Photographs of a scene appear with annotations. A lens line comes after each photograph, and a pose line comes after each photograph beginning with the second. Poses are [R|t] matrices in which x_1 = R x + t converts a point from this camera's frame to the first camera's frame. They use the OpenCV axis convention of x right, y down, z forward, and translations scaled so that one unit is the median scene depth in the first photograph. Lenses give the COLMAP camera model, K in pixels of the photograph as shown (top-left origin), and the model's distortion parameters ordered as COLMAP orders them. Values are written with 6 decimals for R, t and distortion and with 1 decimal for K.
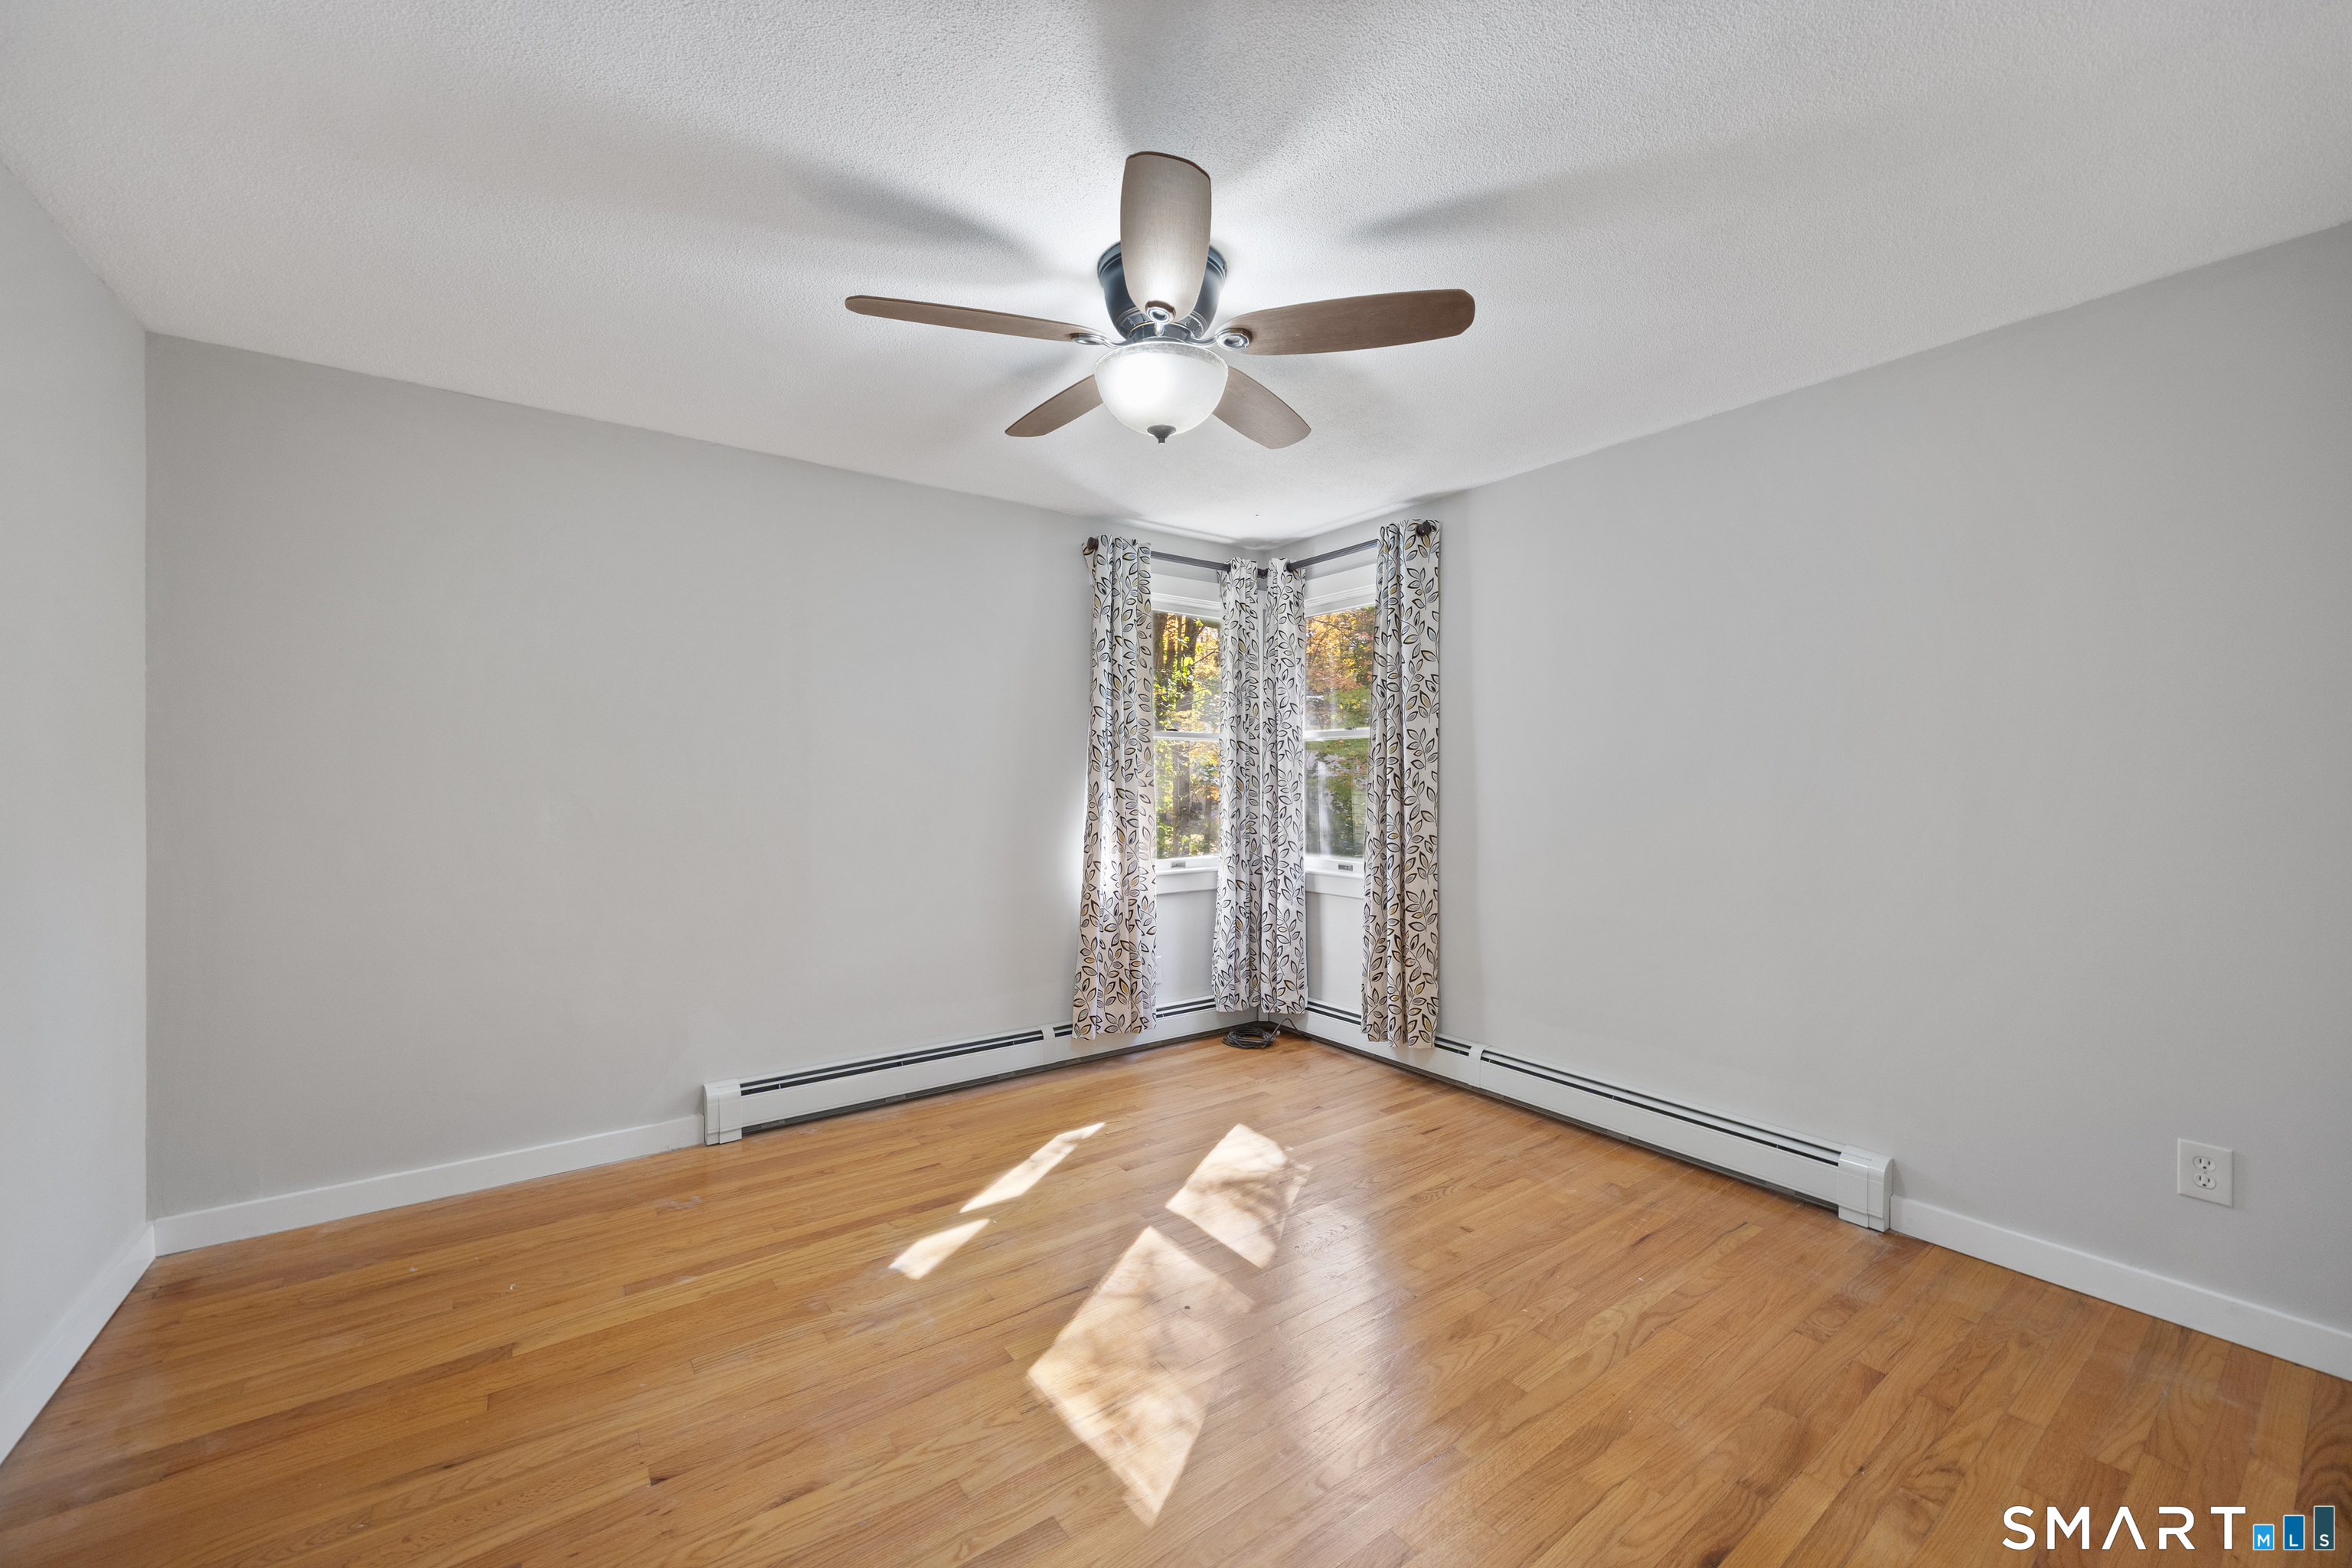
lens RADIAL K [[908.5, 0, 1169.3], [0, 908.5, 769.4], [0, 0, 1]] dist [0.000868, 0.000059]
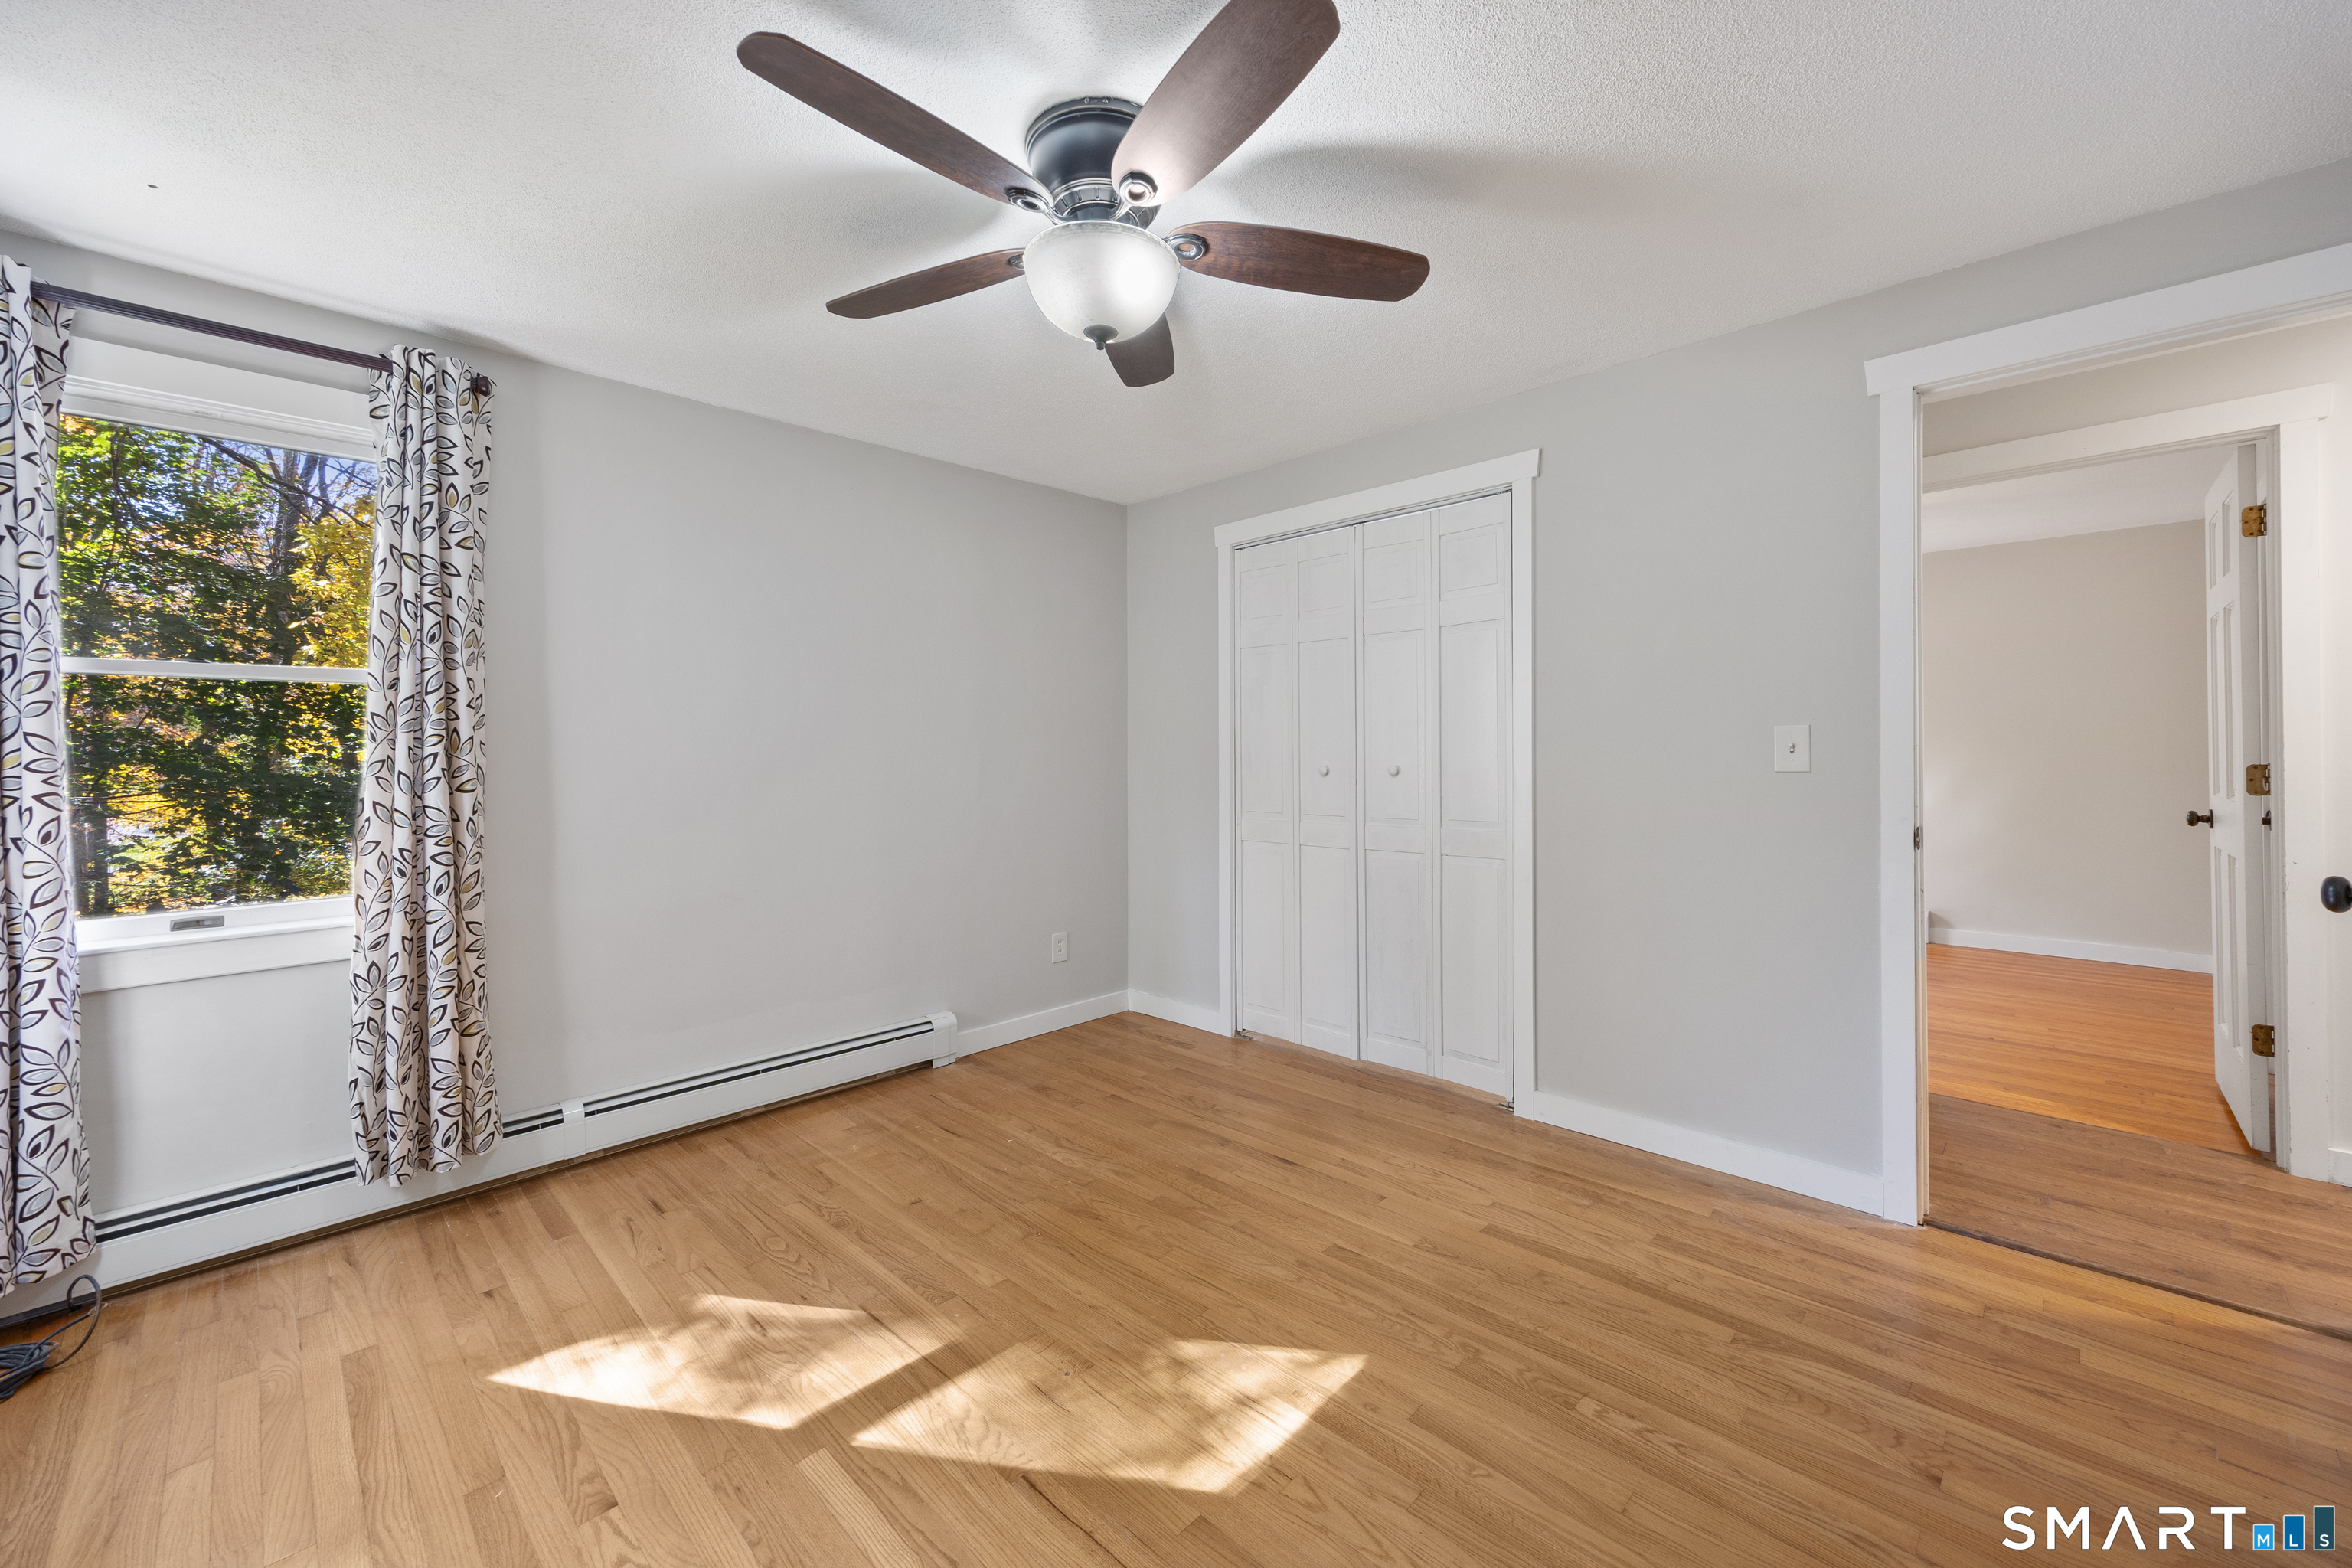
lens RADIAL K [[916.8, 0, 1176.4], [0, 916.8, 749.5], [0, 0, 1]] dist [0.000475, -0.000012]
pose [[-0.164092, 0.002685, 0.986441, -0.583462], [0.005255, 0.999984, -0.001848, 0.013881], [-0.986431, 0.004881, -0.164103, 0.728593]]
